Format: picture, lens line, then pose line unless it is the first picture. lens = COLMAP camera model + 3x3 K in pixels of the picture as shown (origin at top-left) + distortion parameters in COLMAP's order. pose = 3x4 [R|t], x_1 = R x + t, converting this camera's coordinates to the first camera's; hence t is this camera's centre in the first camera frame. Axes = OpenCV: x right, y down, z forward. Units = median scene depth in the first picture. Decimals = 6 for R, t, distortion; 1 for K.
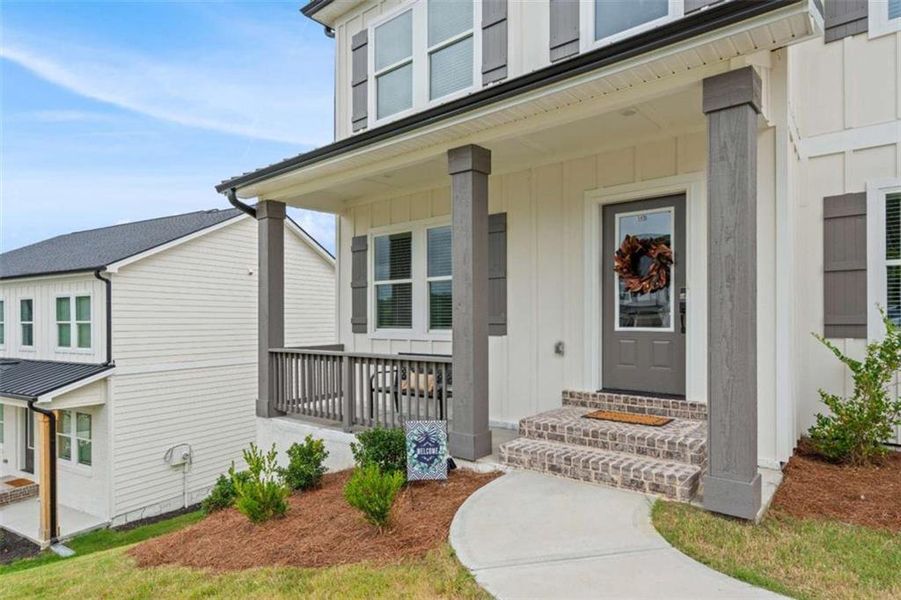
lens RADIAL K [[517.5, 0, 443.6], [0, 517.5, 320.9], [0, 0, 1]] dist [0.003064, -0.004116]
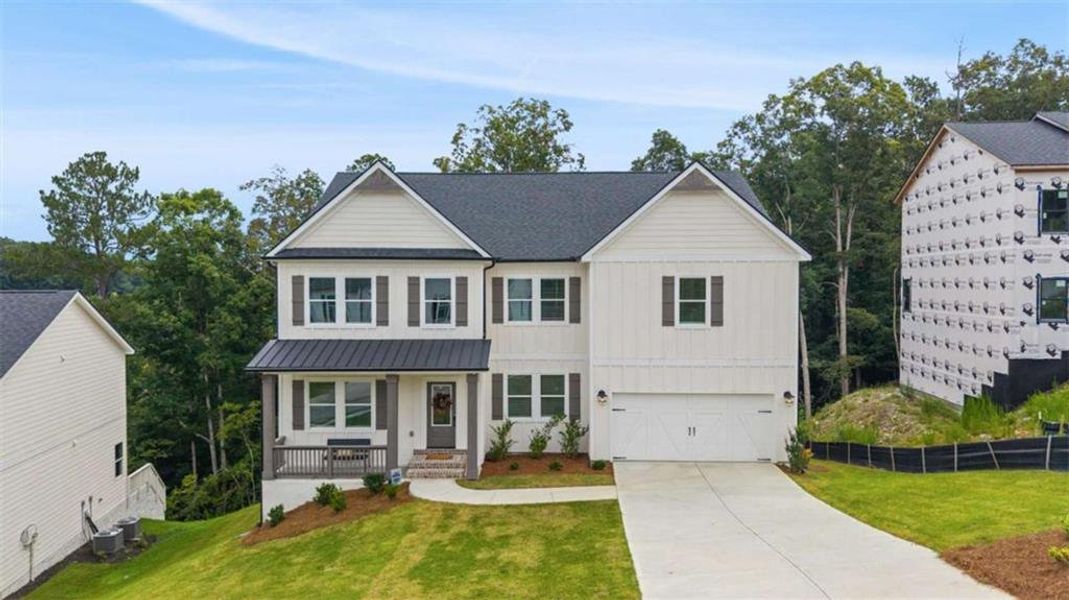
lens RADIAL K [[726.0, 0, 543.1], [0, 726.0, 305.3], [0, 0, 1]] dist [0.027123, -0.027578]
pose [[0.765745, -0.014250, 0.642987, -1.751187], [-0.003035, 0.999663, 0.025769, -0.747818], [-0.643137, -0.021684, 0.765444, -2.422771]]
